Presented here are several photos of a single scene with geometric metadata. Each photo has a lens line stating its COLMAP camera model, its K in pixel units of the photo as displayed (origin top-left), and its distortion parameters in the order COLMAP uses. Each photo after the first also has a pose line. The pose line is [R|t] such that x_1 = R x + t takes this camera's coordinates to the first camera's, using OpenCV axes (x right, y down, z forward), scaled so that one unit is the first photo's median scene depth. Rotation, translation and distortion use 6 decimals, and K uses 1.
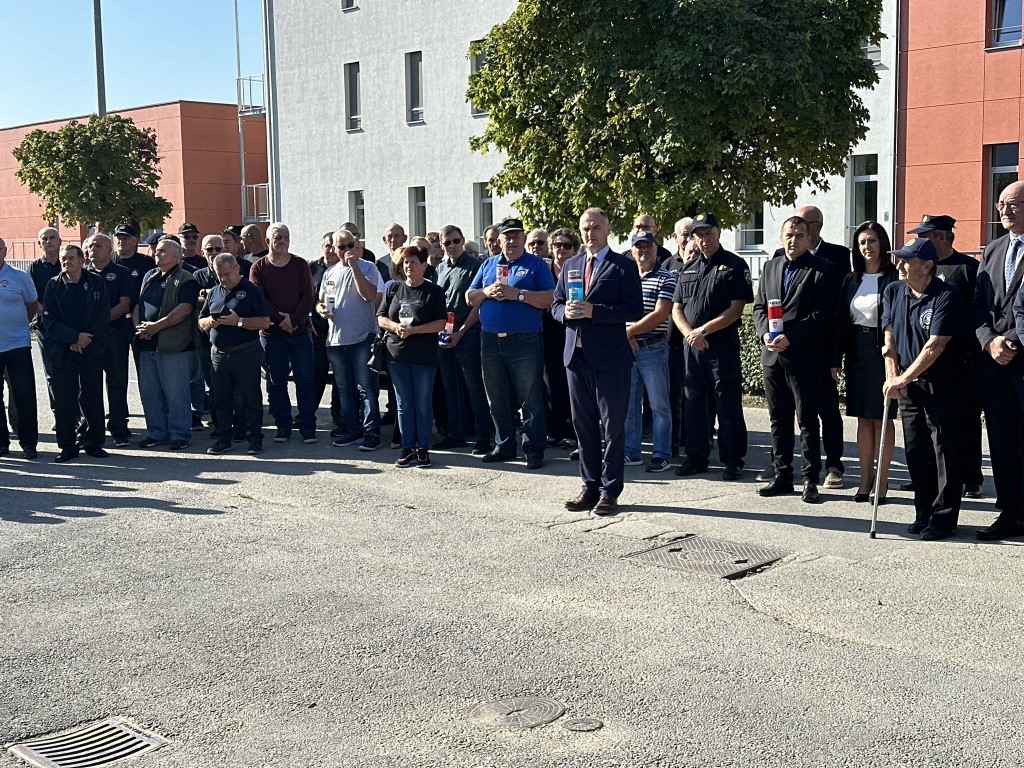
lens RADIAL K [[1408.5, 0, 518.1], [0, 1408.5, 385.5], [0, 0, 1]] dist [0.127874, -0.073073]
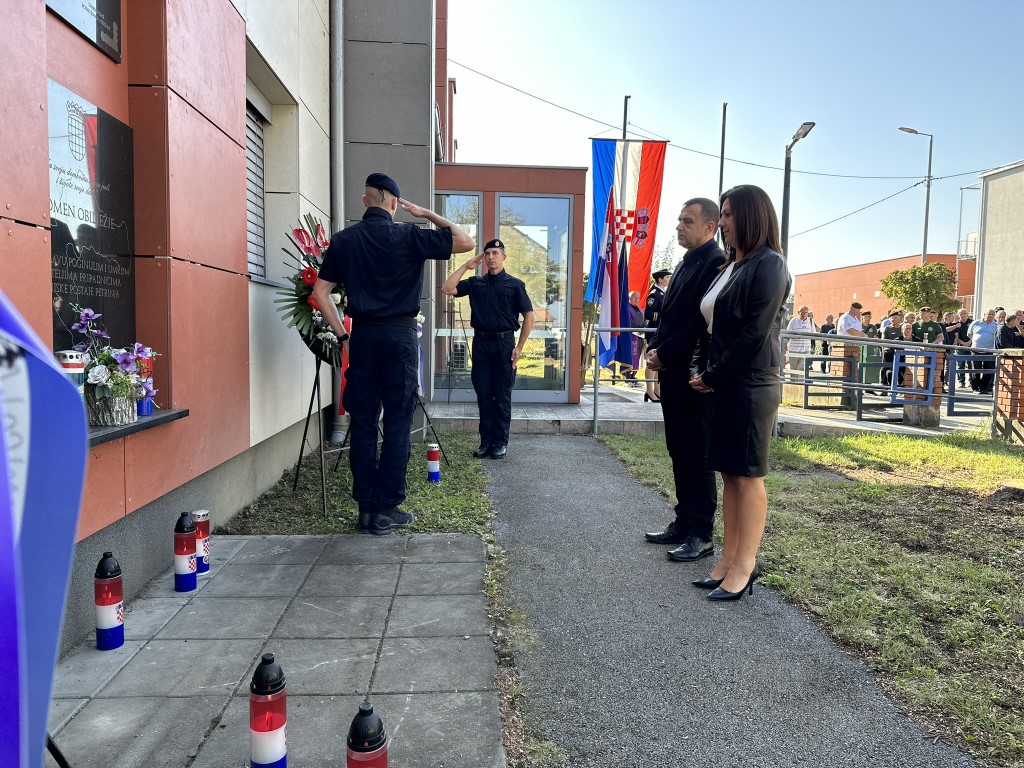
lens RADIAL K [[710.8, 0, 511.1], [0, 710.8, 388.2], [0, 0, 1]] dist [0.076478, -0.090504]
pose [[0.774764, 0.075079, -0.627777, -0.081324], [-0.086594, 0.996168, 0.012268, 0.045129], [0.626292, 0.044857, 0.778297, -0.256848]]
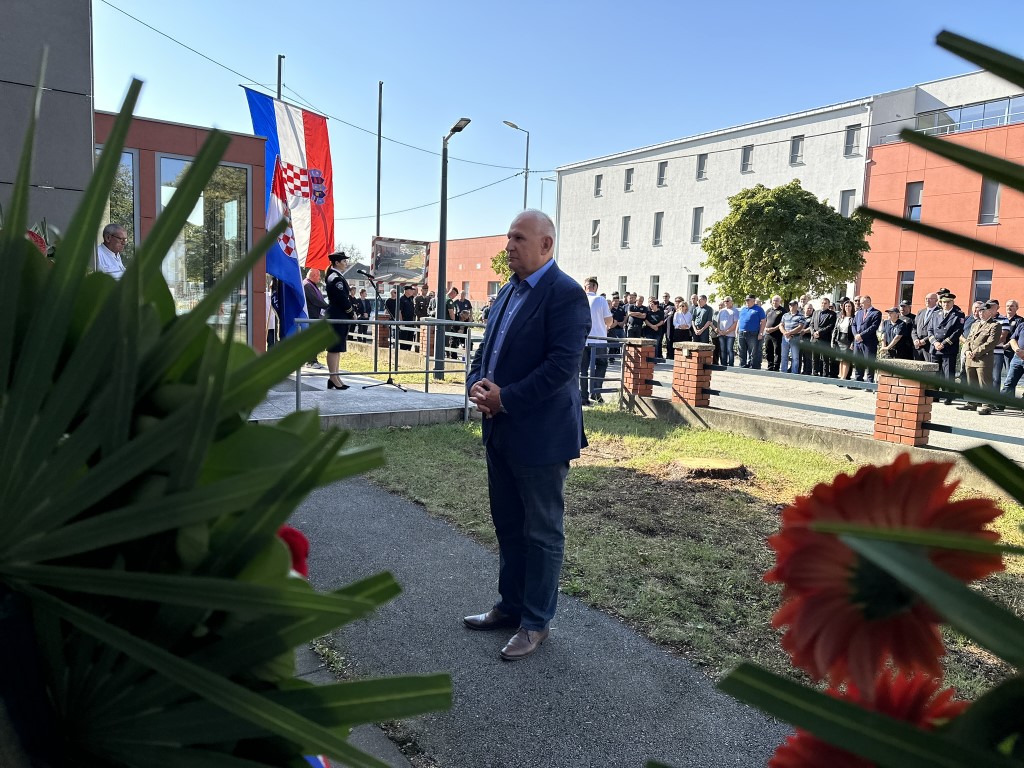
lens RADIAL K [[714.7, 0, 513.8], [0, 714.7, 382.5], [0, 0, 1]] dist [0.069612, -0.095137]
pose [[0.987017, 0.069087, -0.145001, -0.118576], [-0.067180, 0.997578, 0.018009, 0.033930], [0.145894, -0.008034, 0.989268, -0.268794]]
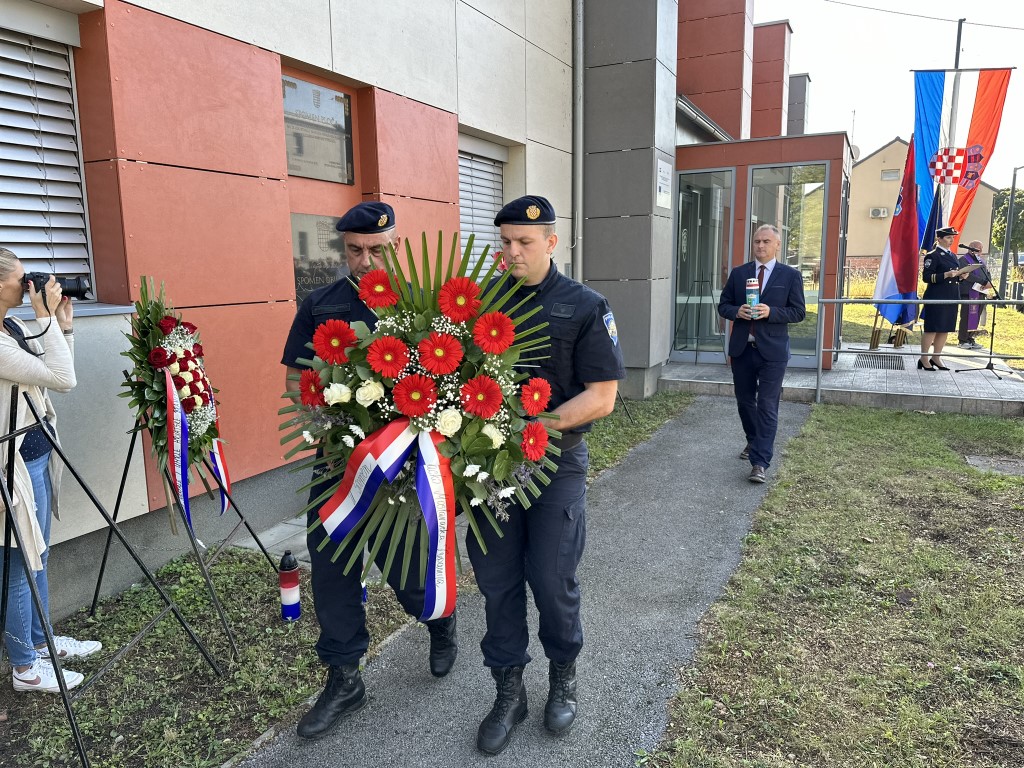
lens RADIAL K [[719.3, 0, 508.5], [0, 719.3, 385.4], [0, 0, 1]] dist [0.026859, -0.035792]
pose [[0.347404, 0.165593, -0.922978, 0.009093], [-0.082289, 0.985870, 0.145904, 0.021333], [0.934098, 0.025263, 0.356122, -0.238132]]
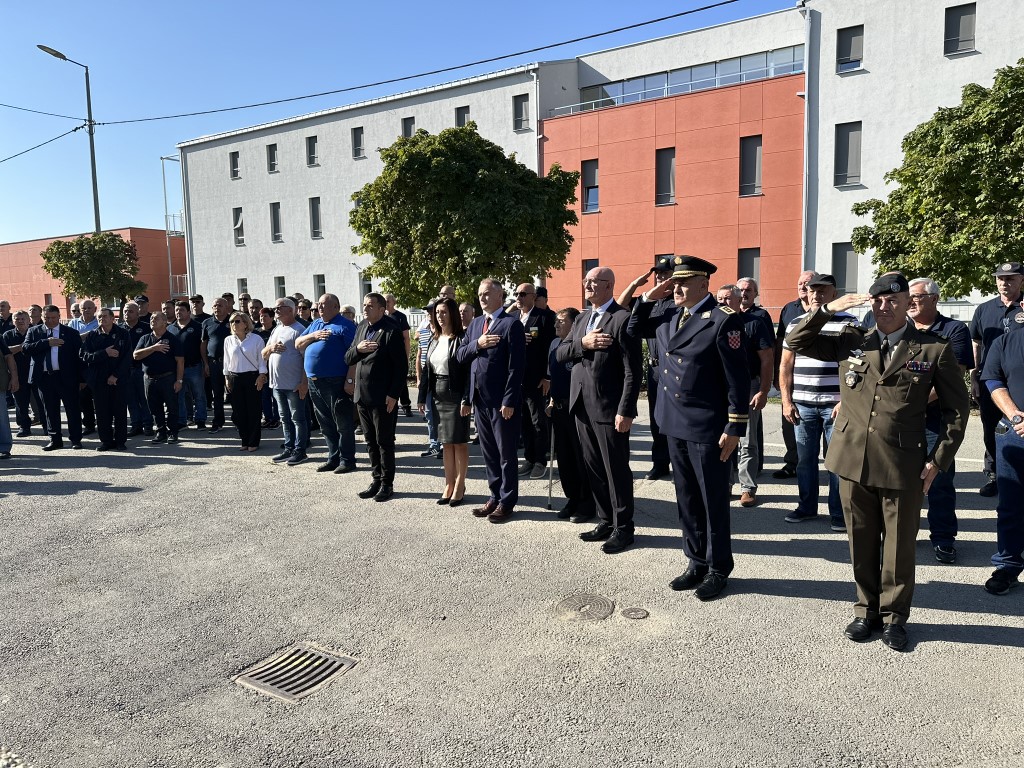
lens RADIAL K [[706.4, 0, 513.5], [0, 706.4, 379.4], [0, 0, 1]] dist [0.129105, -0.195821]
pose [[0.962858, -0.032136, 0.268090, -0.058846], [0.032471, 0.999468, 0.003185, -0.004106], [-0.268050, 0.005639, 0.963389, 0.061162]]
